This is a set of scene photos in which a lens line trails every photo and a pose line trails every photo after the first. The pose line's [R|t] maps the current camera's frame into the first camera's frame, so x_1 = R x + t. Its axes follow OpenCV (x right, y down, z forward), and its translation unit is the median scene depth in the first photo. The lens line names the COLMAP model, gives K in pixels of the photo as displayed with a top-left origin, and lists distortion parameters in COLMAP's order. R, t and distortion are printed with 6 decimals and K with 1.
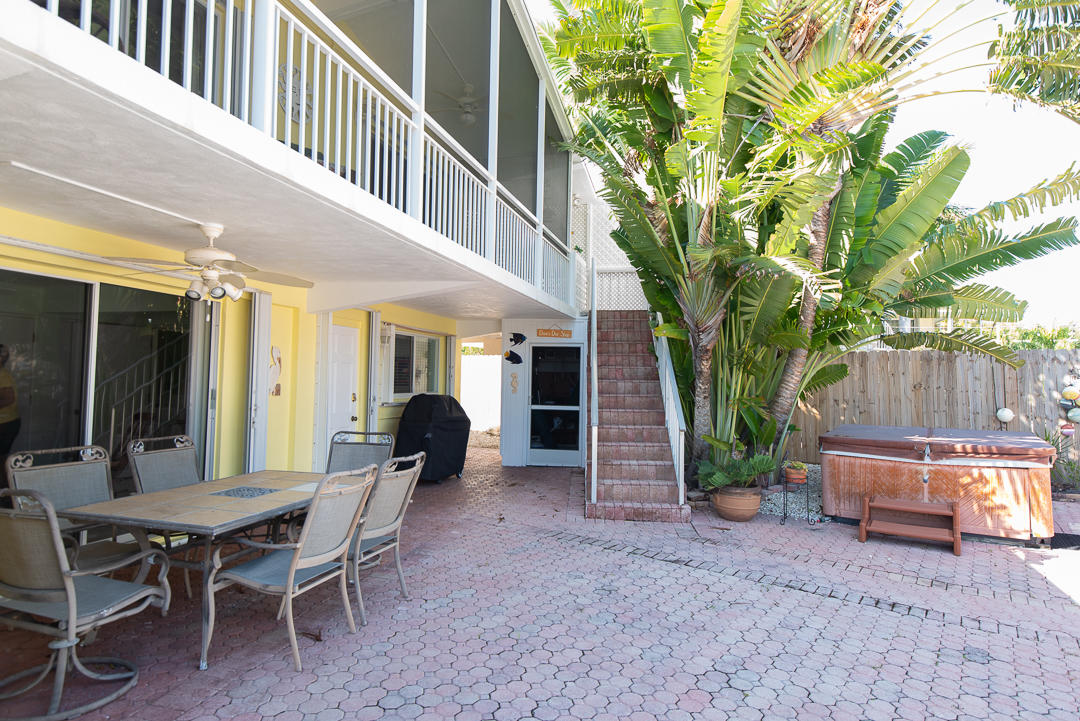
lens RADIAL K [[684.5, 0, 540.0], [0, 684.5, 360.5], [0, 0, 1]] dist [0.031174, -0.025403]
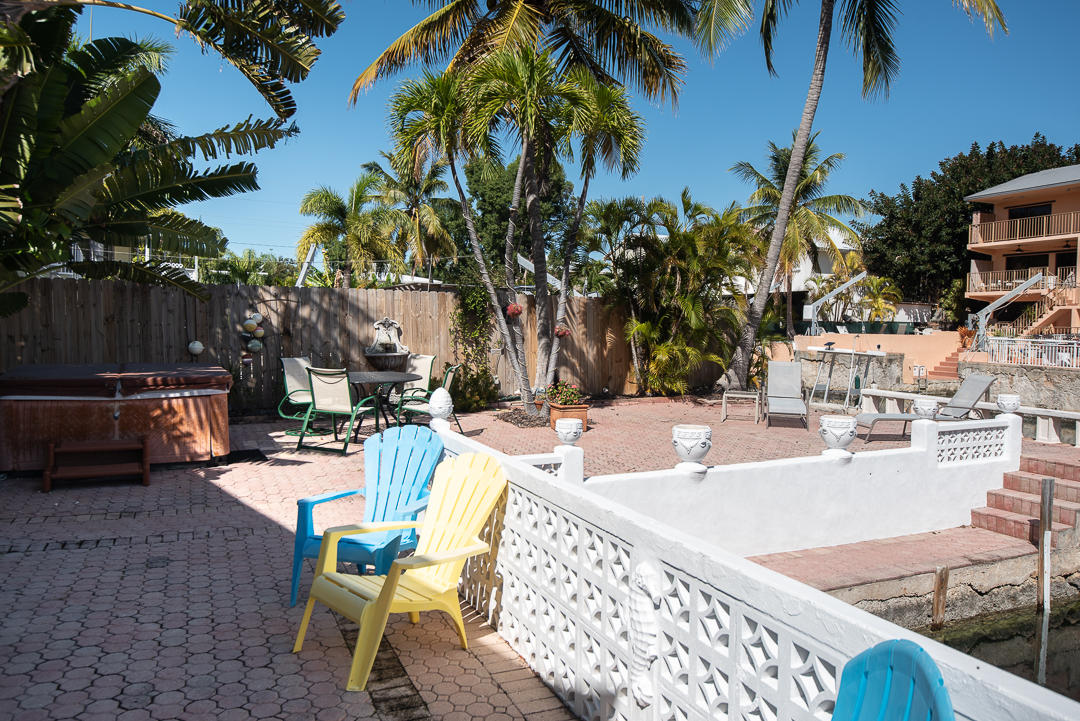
lens RADIAL K [[807.0, 0, 538.2], [0, 807.0, 344.3], [0, 0, 1]] dist [0.051901, -0.049188]
pose [[0.555033, -0.025817, 0.831428, -0.055416], [-0.030807, 0.998195, 0.051561, -0.004311], [-0.831258, -0.054232, 0.553236, -0.108368]]
